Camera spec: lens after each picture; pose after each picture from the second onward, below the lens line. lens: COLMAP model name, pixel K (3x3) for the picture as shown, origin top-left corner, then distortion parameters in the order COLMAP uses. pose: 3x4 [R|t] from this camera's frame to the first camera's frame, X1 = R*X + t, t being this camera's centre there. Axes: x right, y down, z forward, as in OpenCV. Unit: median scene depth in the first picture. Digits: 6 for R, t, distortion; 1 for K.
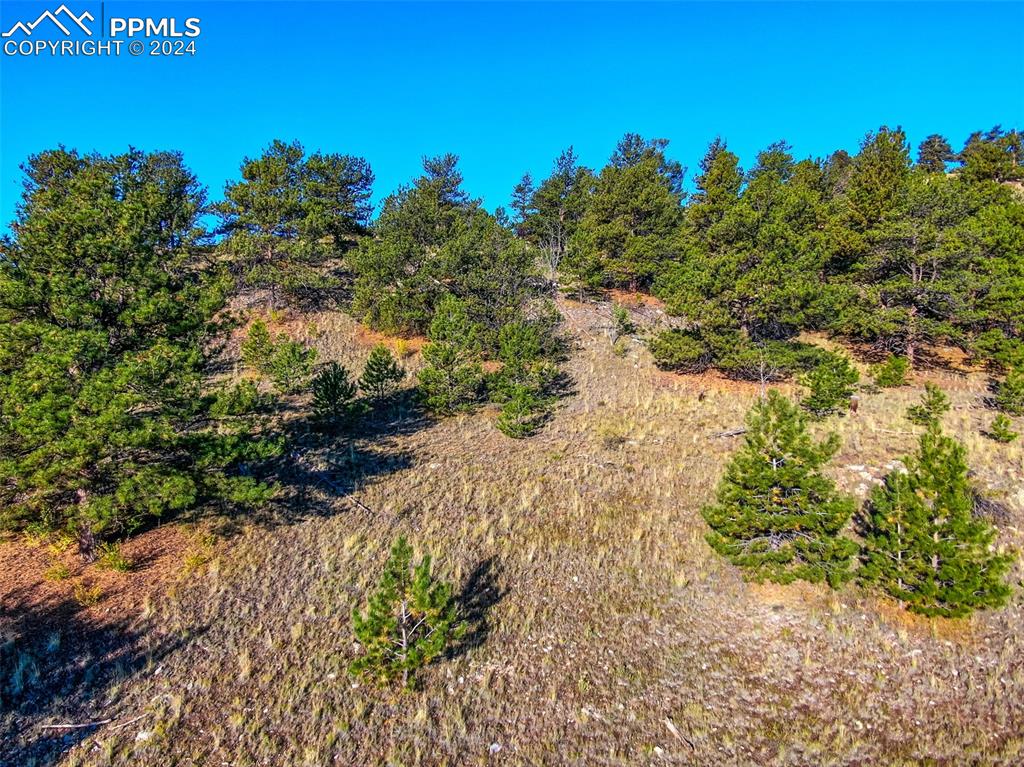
lens RADIAL K [[737.0, 0, 511.8], [0, 737.0, 379.7], [0, 0, 1]] dist [-0.002040, 0.014207]
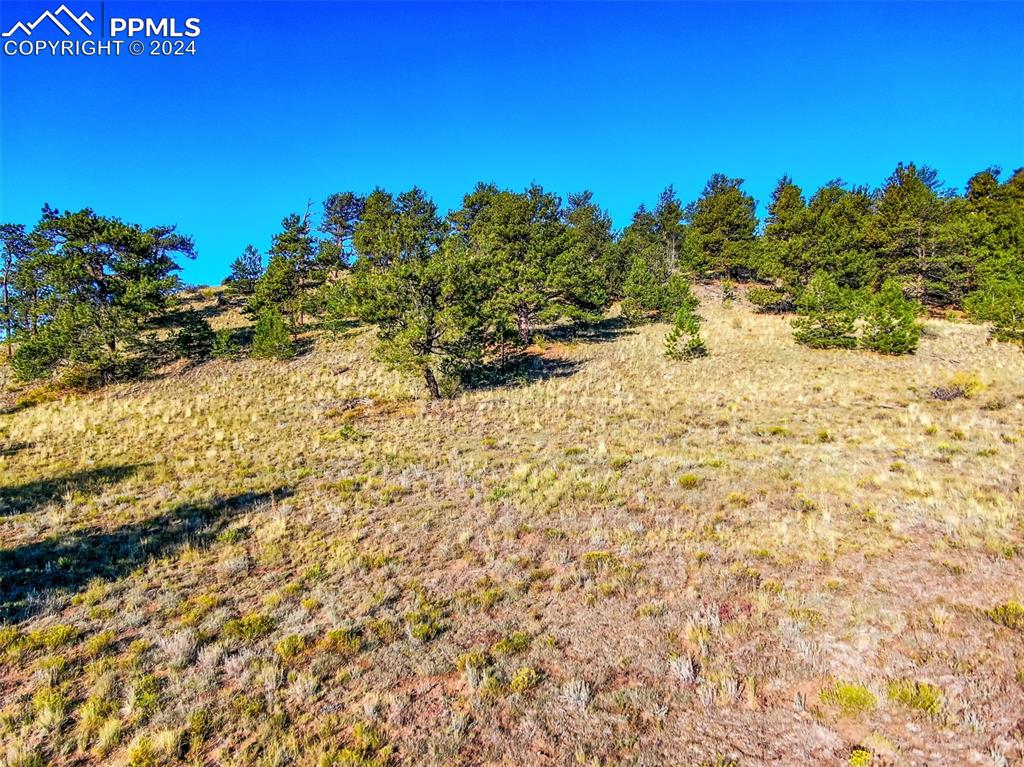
lens RADIAL K [[737.0, 0, 511.8], [0, 737.0, 379.7], [0, 0, 1]] dist [-0.002040, 0.014207]
pose [[0.996862, -0.001980, -0.079133, -0.142725], [-0.002996, 0.998027, -0.062713, 0.166166], [0.079101, 0.062753, 0.994889, -0.450121]]
